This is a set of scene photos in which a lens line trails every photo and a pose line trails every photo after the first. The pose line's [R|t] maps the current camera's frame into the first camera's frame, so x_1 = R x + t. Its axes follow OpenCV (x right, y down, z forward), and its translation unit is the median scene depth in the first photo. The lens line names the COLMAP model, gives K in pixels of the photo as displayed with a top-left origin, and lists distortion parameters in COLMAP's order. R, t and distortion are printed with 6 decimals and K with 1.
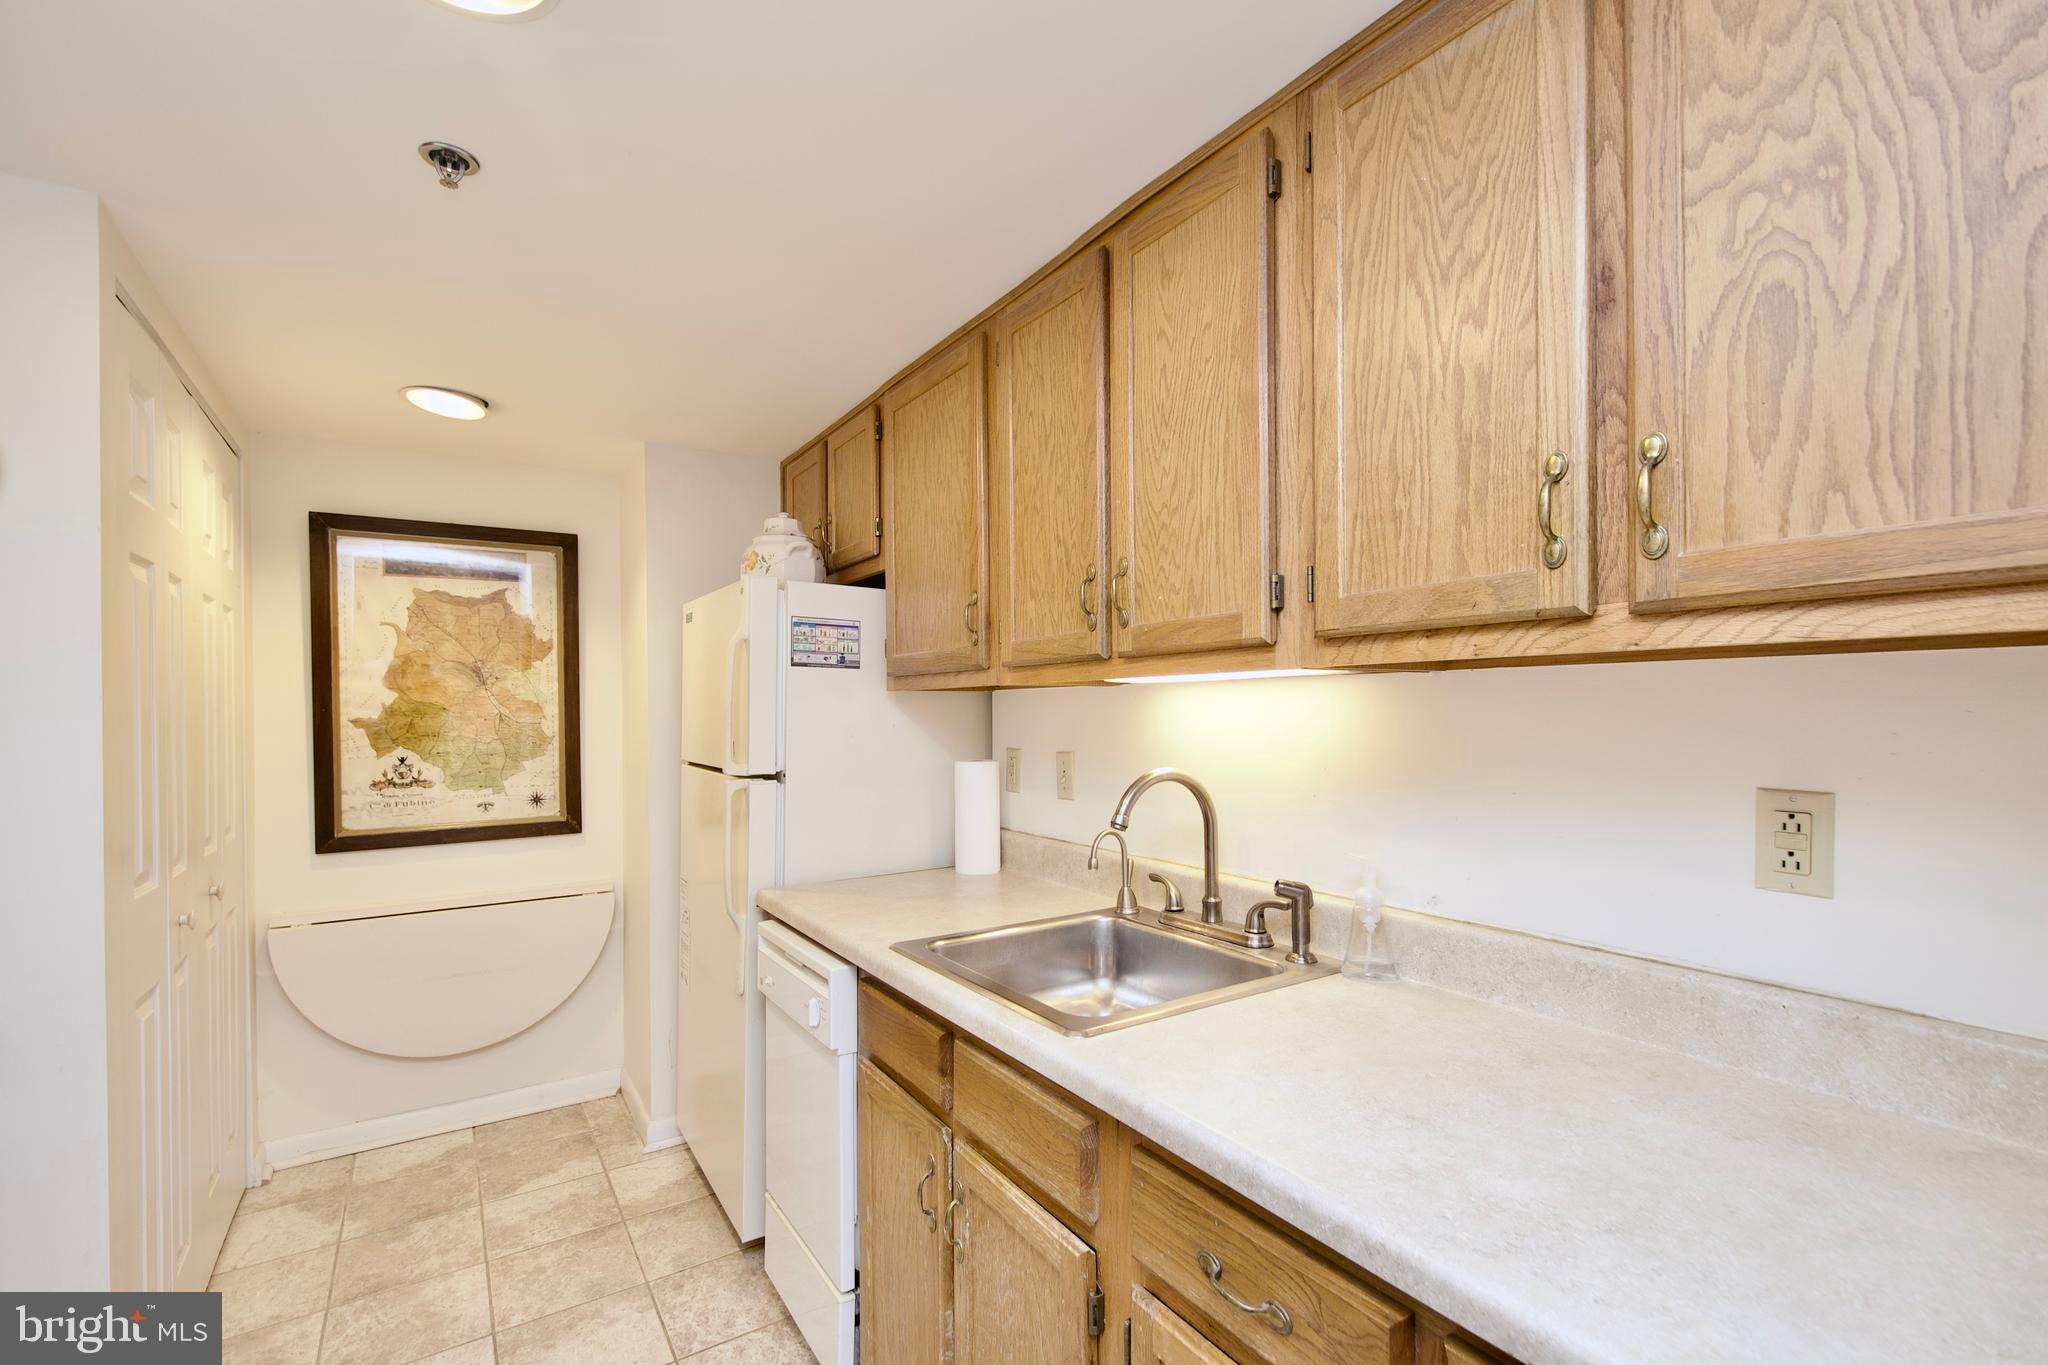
lens RADIAL K [[898.1, 0, 1036.2], [0, 898.1, 710.7], [0, 0, 1]] dist [0.009296, -0.005782]
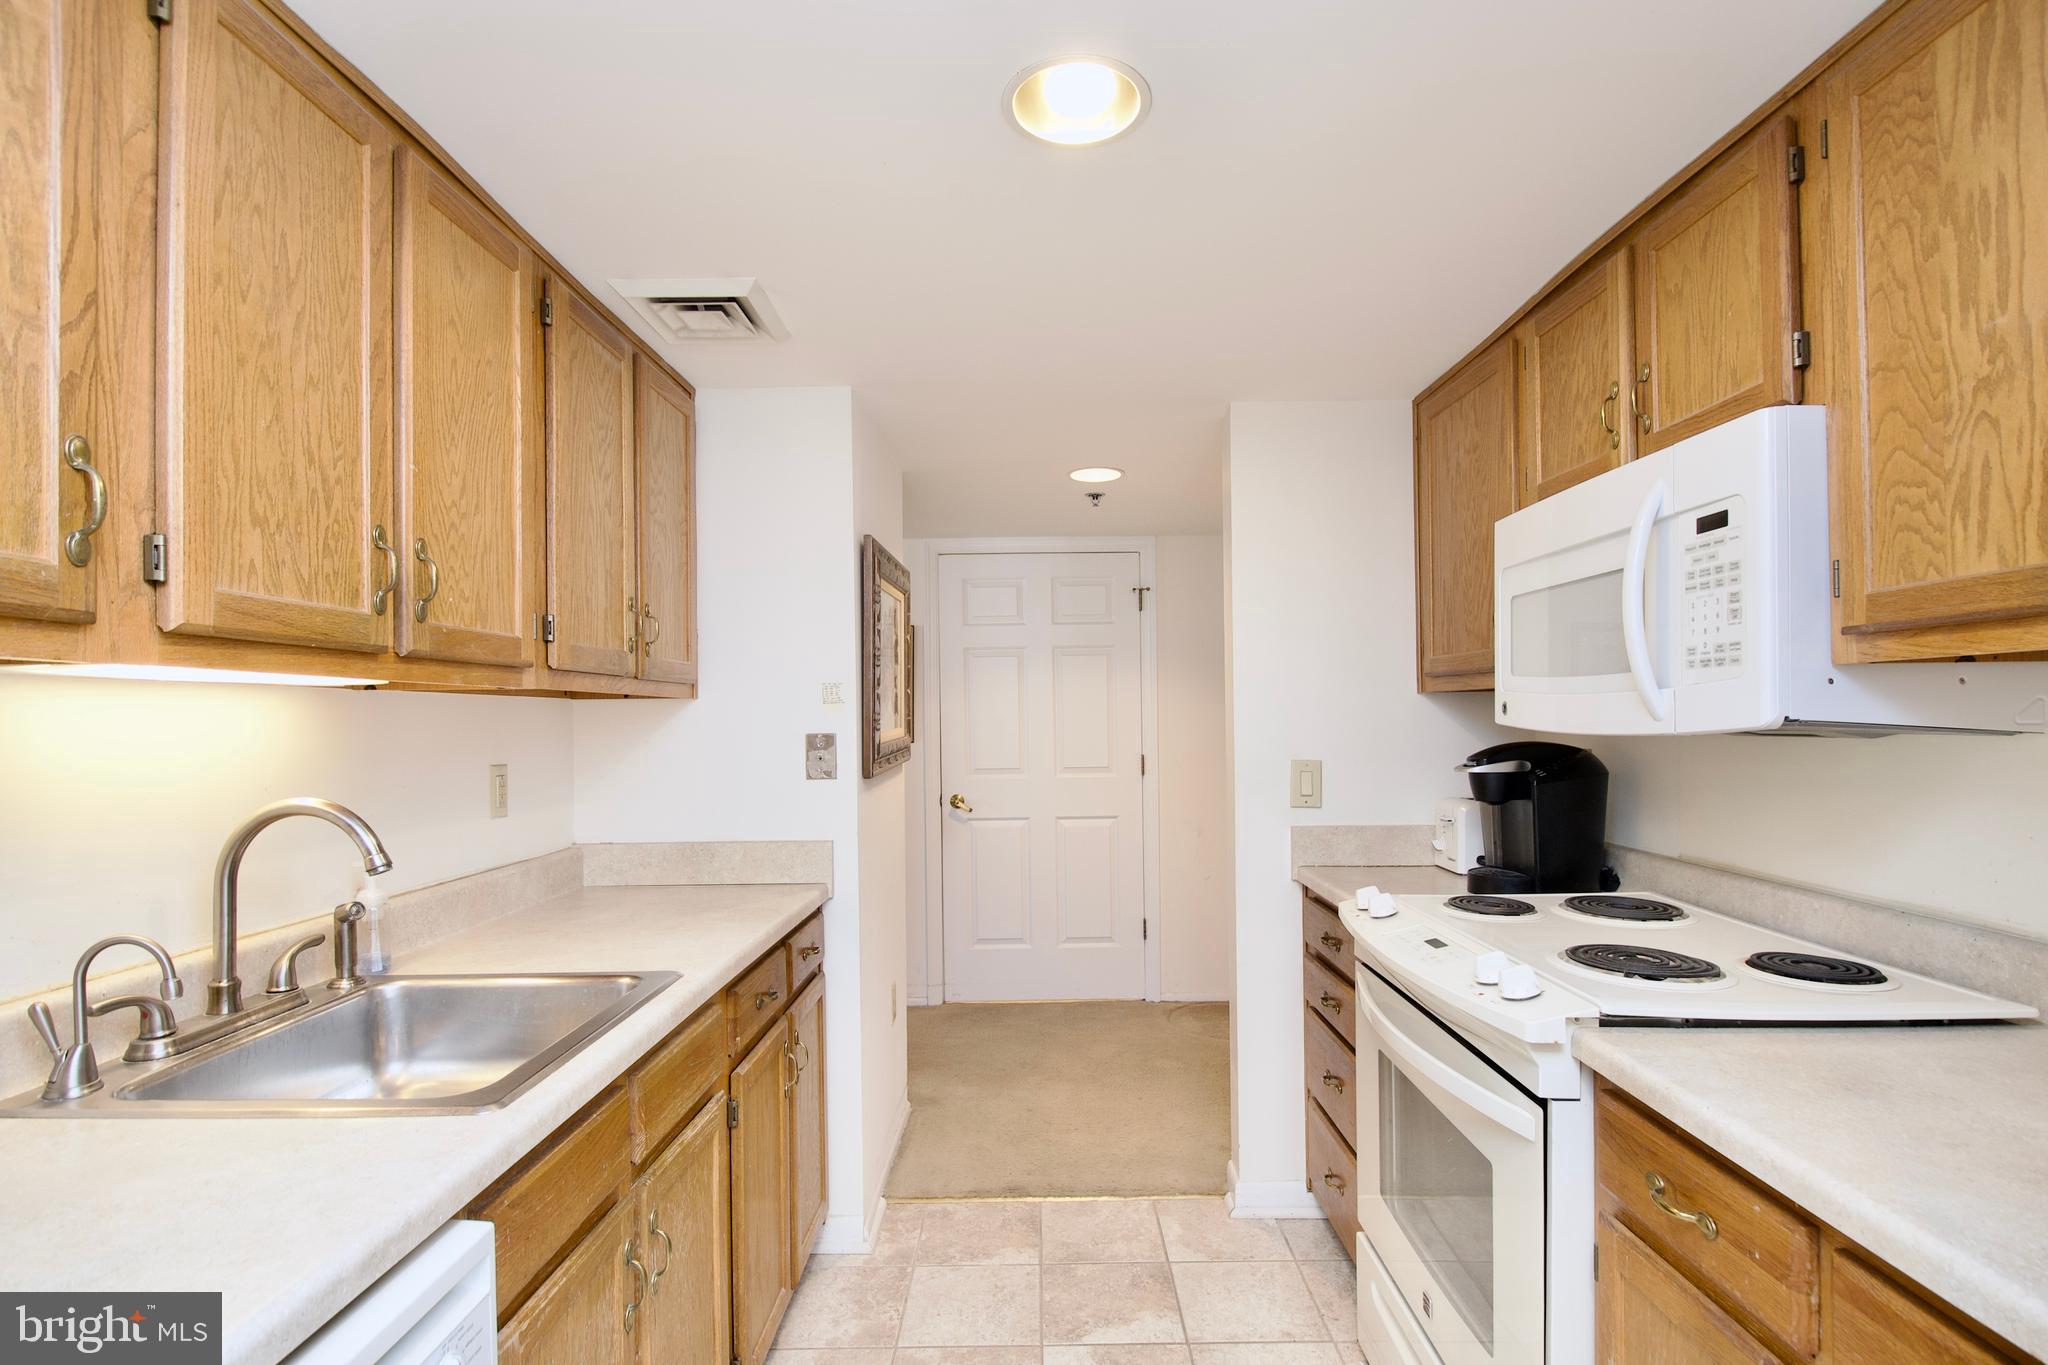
lens RADIAL K [[975.4, 0, 1043.1], [0, 975.4, 707.2], [0, 0, 1]] dist [0.001718, -0.006331]
pose [[-0.830020, 0.023206, 0.557251, -0.673173], [0.018283, 0.999729, -0.014399, 0.008482], [-0.557434, -0.001763, -0.830219, 1.079596]]
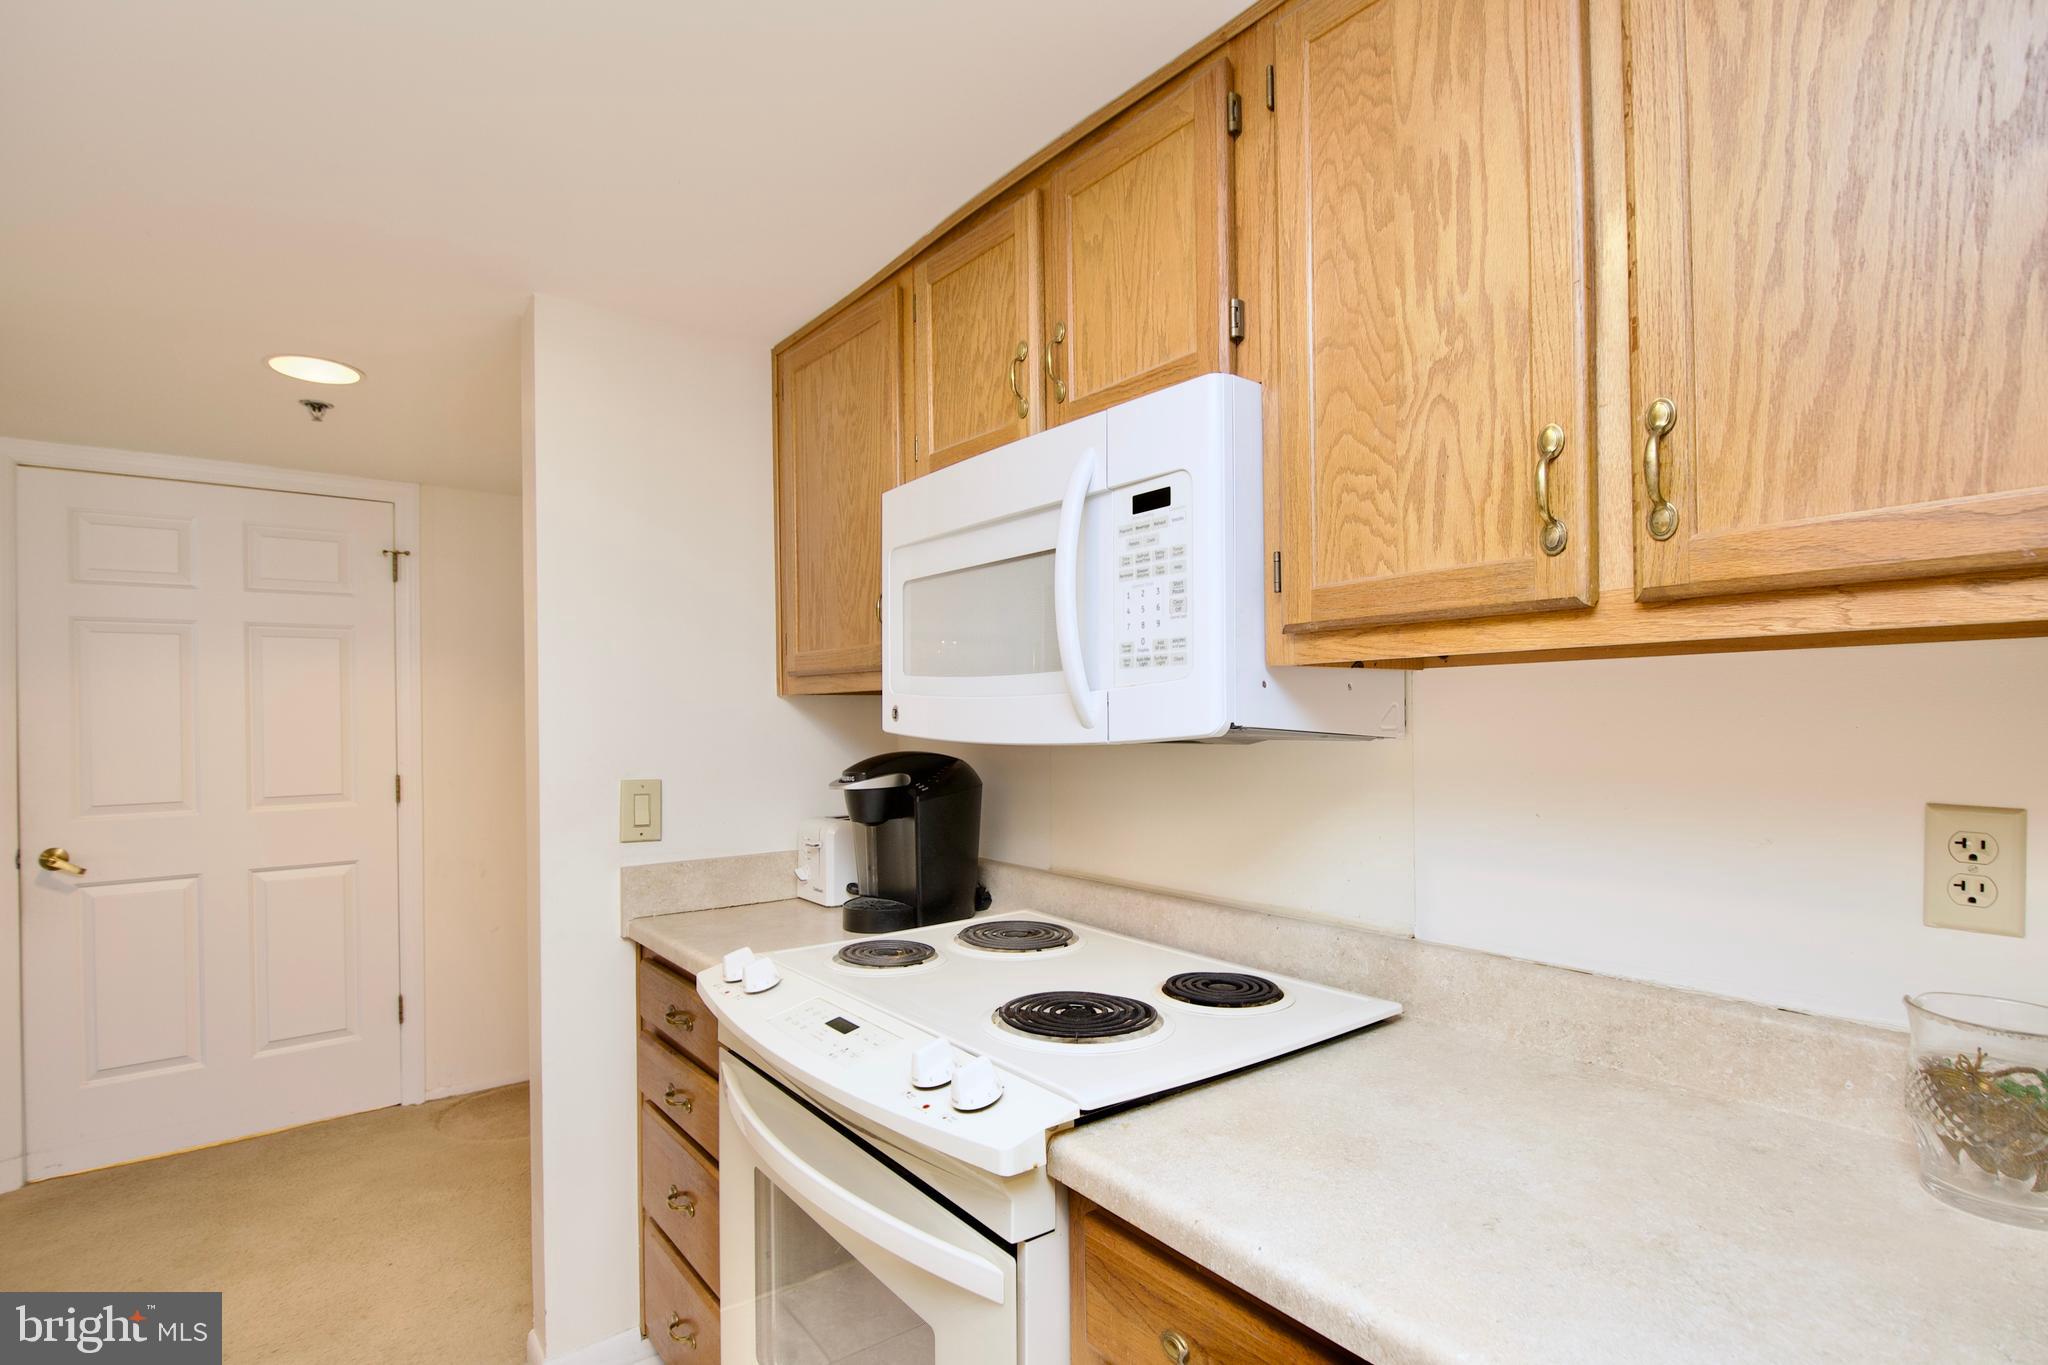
lens RADIAL K [[975.4, 0, 1025.6], [0, 975.4, 713.6], [0, 0, 1]] dist [0.001718, -0.006331]
pose [[-0.996919, 0.020009, -0.075838, -0.557403], [0.020115, 0.999797, -0.000640, 0.006884], [0.075810, -0.002164, -0.997120, 0.836031]]
